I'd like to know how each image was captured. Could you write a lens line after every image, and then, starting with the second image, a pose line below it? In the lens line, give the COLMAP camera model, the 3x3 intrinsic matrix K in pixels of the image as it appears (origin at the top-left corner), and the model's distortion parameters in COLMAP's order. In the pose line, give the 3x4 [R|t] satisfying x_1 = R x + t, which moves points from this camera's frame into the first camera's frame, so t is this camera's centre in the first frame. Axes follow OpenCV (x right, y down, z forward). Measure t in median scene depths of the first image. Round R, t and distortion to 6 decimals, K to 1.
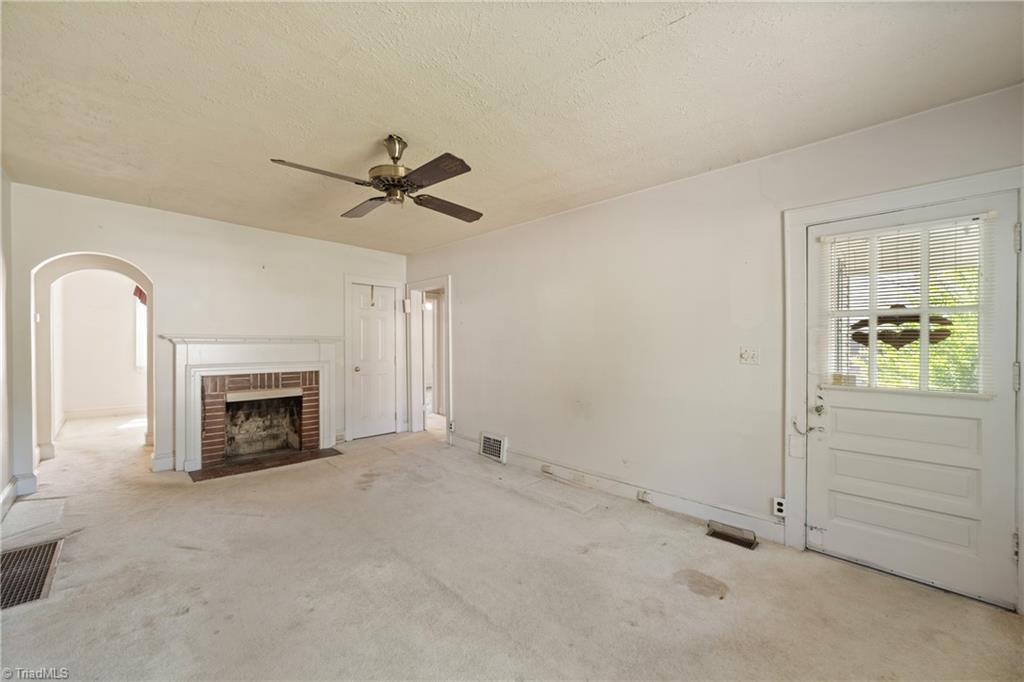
lens RADIAL K [[395.6, 0, 520.7], [0, 395.6, 344.8], [0, 0, 1]] dist [-0.018575, 0.003788]
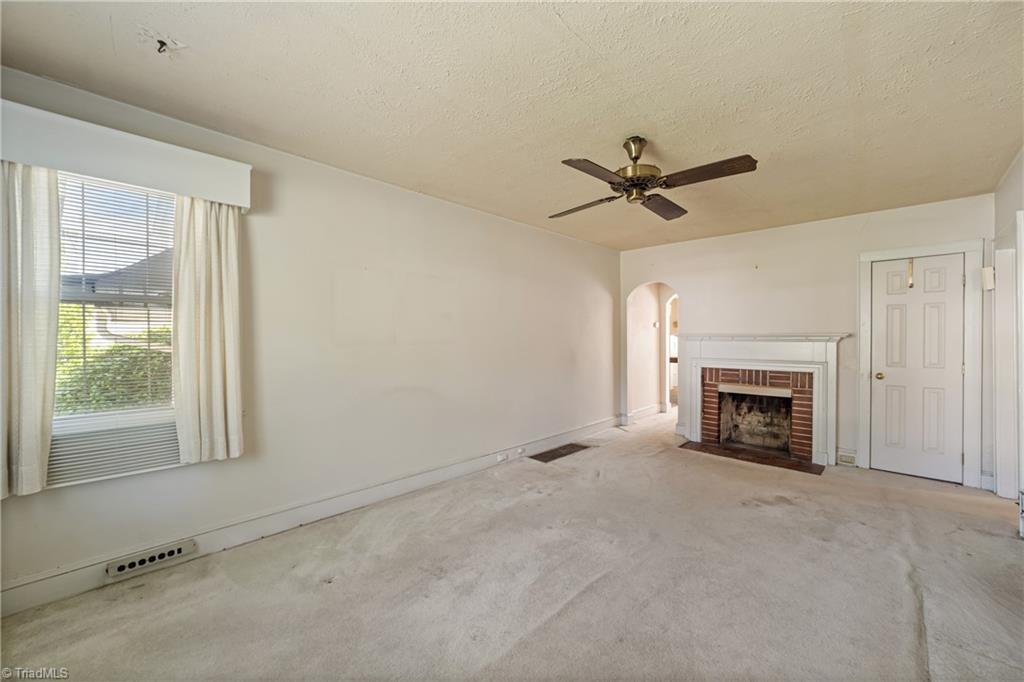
lens RADIAL K [[395.6, 0, 521.4], [0, 395.6, 344.2], [0, 0, 1]] dist [-0.018575, 0.003788]
pose [[-0.008545, 0.010967, -0.999903, 0.390031], [-0.009016, 0.999898, 0.011044, -0.001212], [0.999923, 0.009109, -0.008445, 0.396072]]
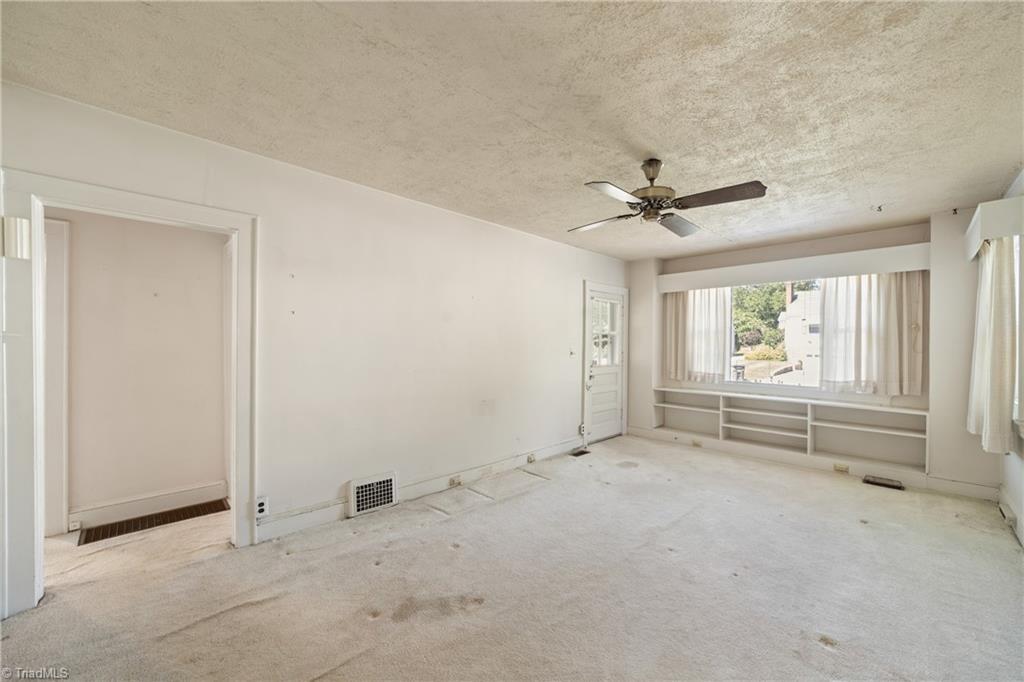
lens RADIAL K [[395.6, 0, 525.4], [0, 395.6, 343.9], [0, 0, 1]] dist [-0.018575, 0.003788]
pose [[0.018592, -0.001245, 0.999826, -0.782226], [0.000973, 0.999999, 0.001227, -0.010842], [-0.999827, 0.000950, 0.018594, 0.731860]]
